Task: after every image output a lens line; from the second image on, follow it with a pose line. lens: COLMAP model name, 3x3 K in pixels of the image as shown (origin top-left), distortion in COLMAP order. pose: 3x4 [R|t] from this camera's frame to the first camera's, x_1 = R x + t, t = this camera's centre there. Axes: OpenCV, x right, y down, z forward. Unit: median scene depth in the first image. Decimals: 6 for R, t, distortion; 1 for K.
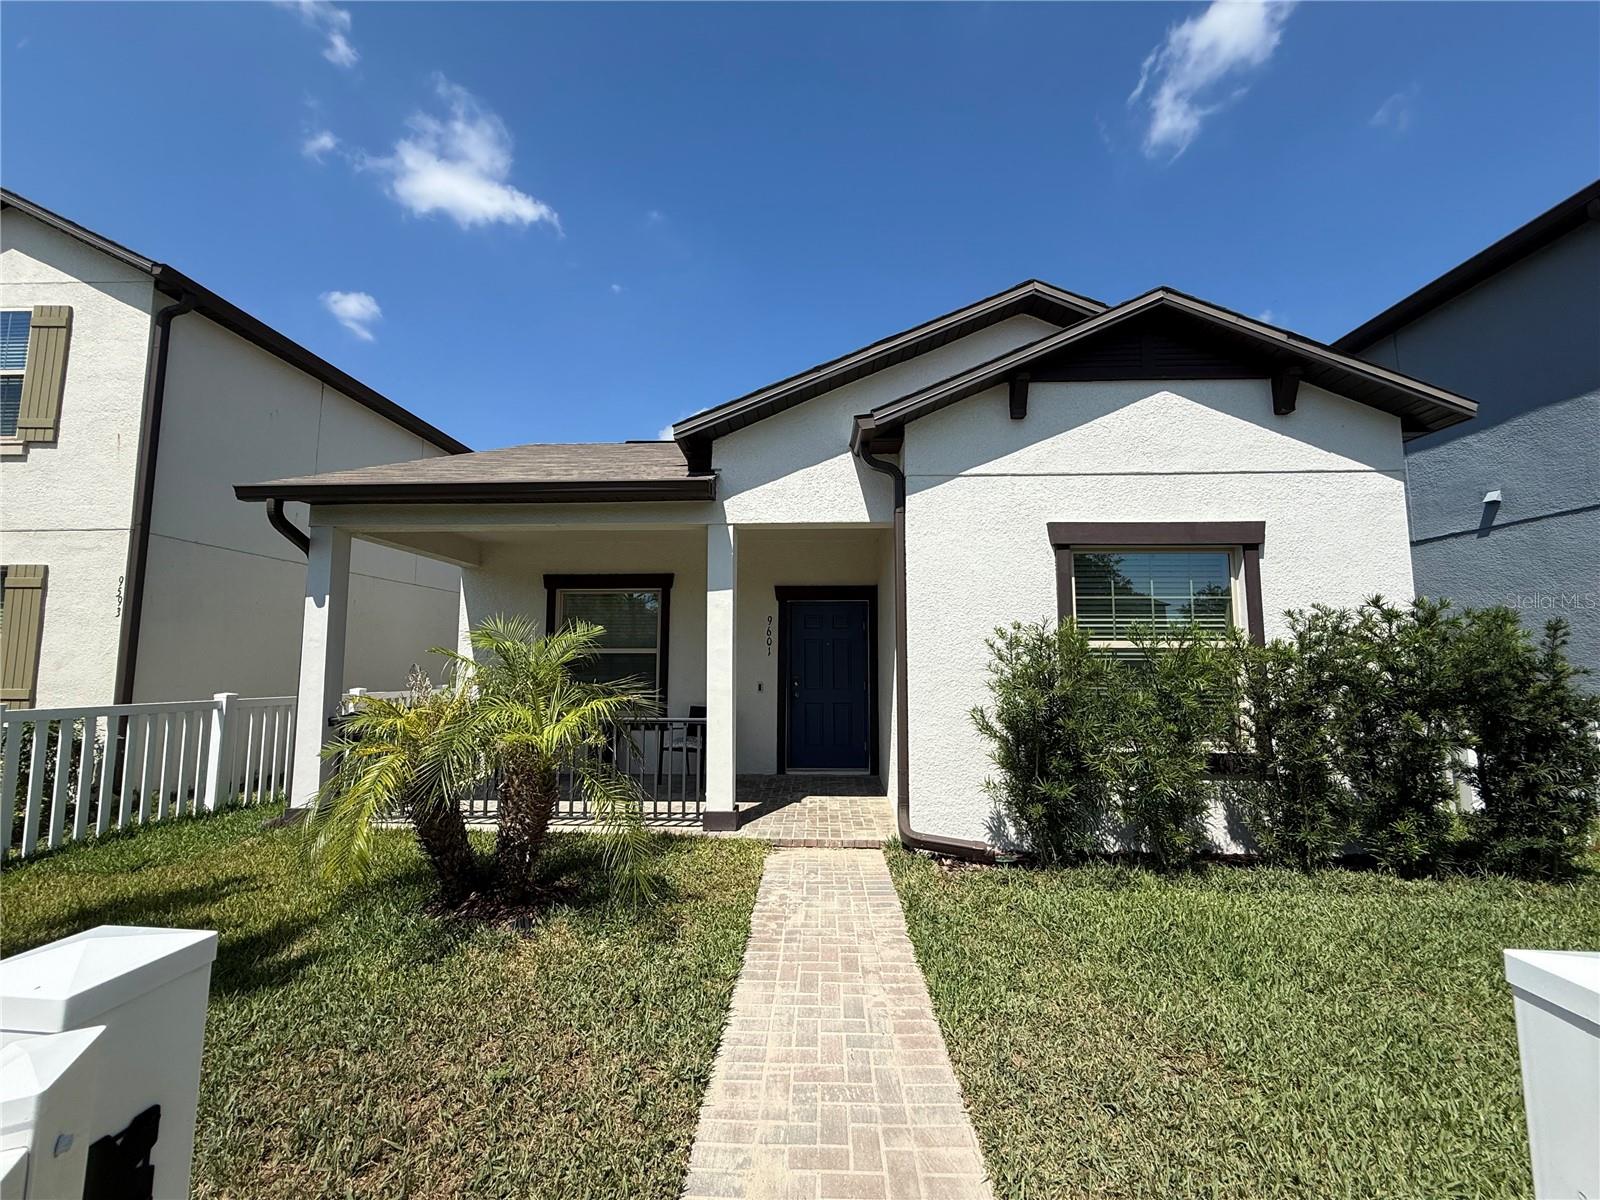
lens RADIAL K [[634.9, 0, 799.9], [0, 634.9, 600.7], [0, 0, 1]] dist [0.001976, -0.000581]
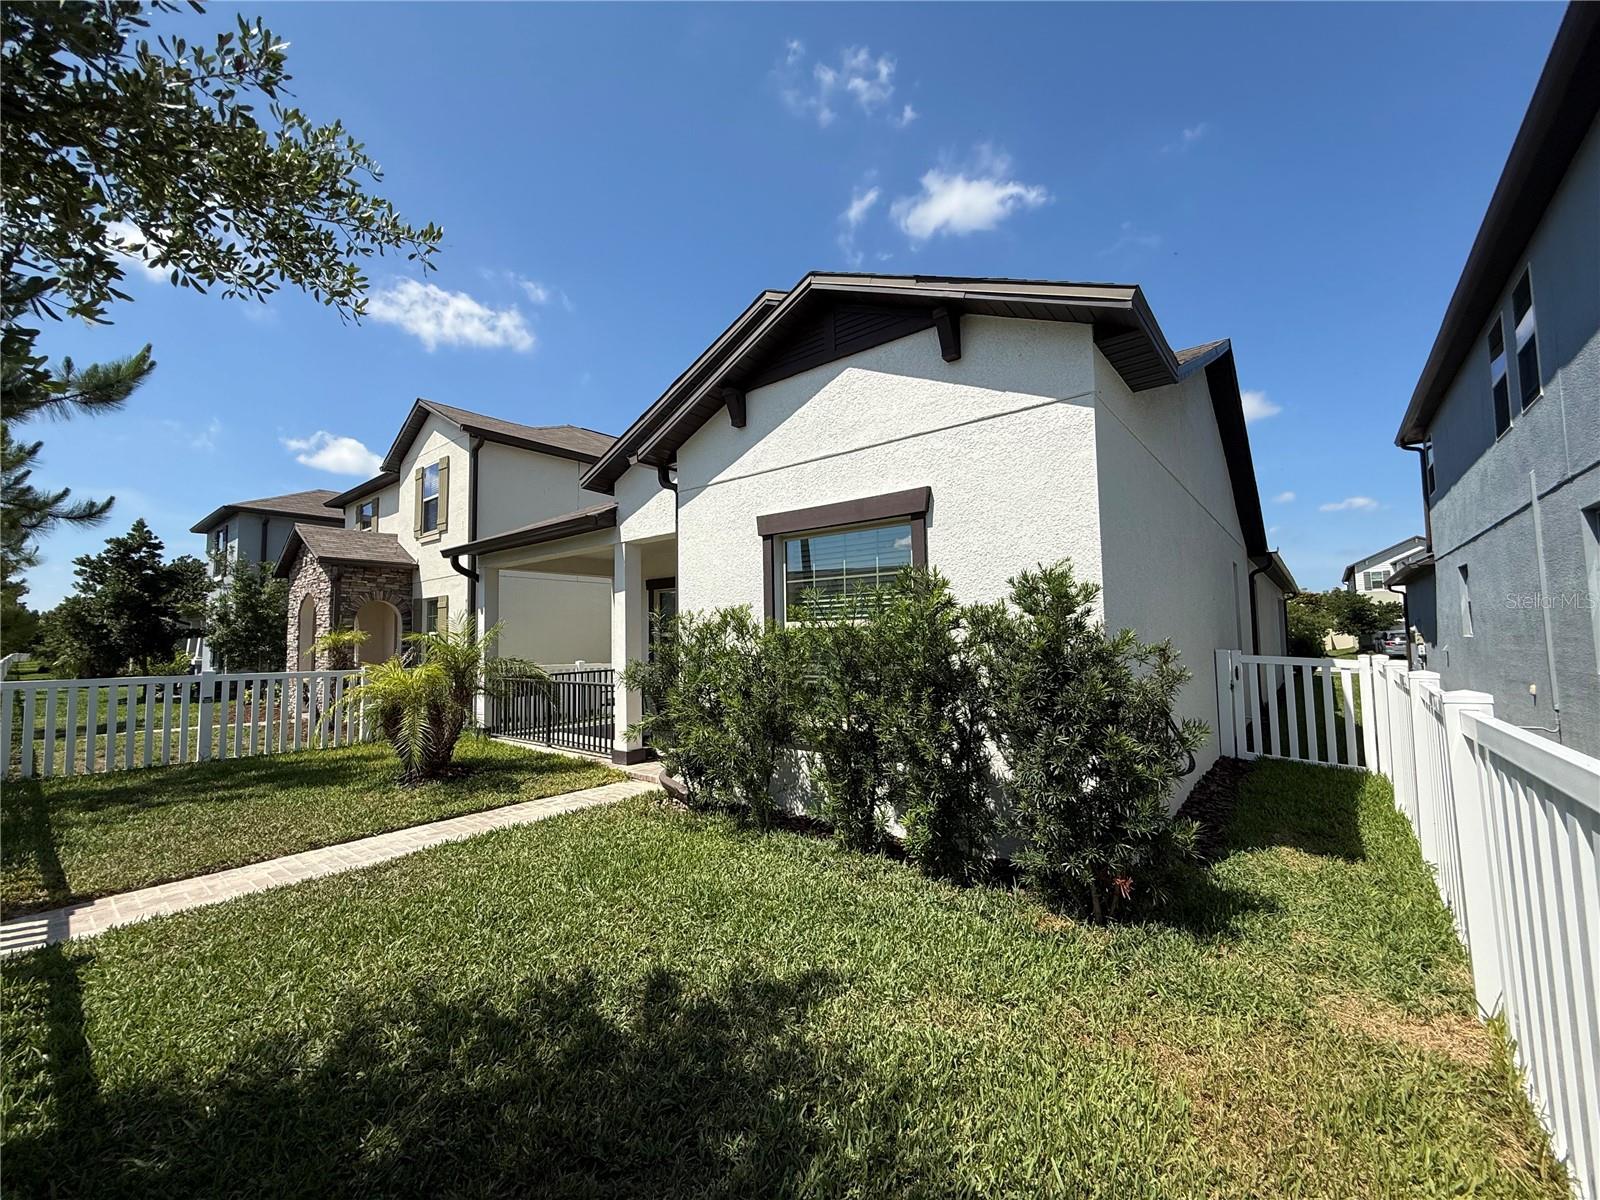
lens RADIAL K [[634.9, 0, 800.3], [0, 634.9, 595.8], [0, 0, 1]] dist [0.001976, -0.000581]
pose [[0.797182, -0.052959, -0.601412, 1.096924], [0.069418, 0.997579, 0.004169, 0.015829], [0.599735, -0.045073, 0.798928, 0.148865]]
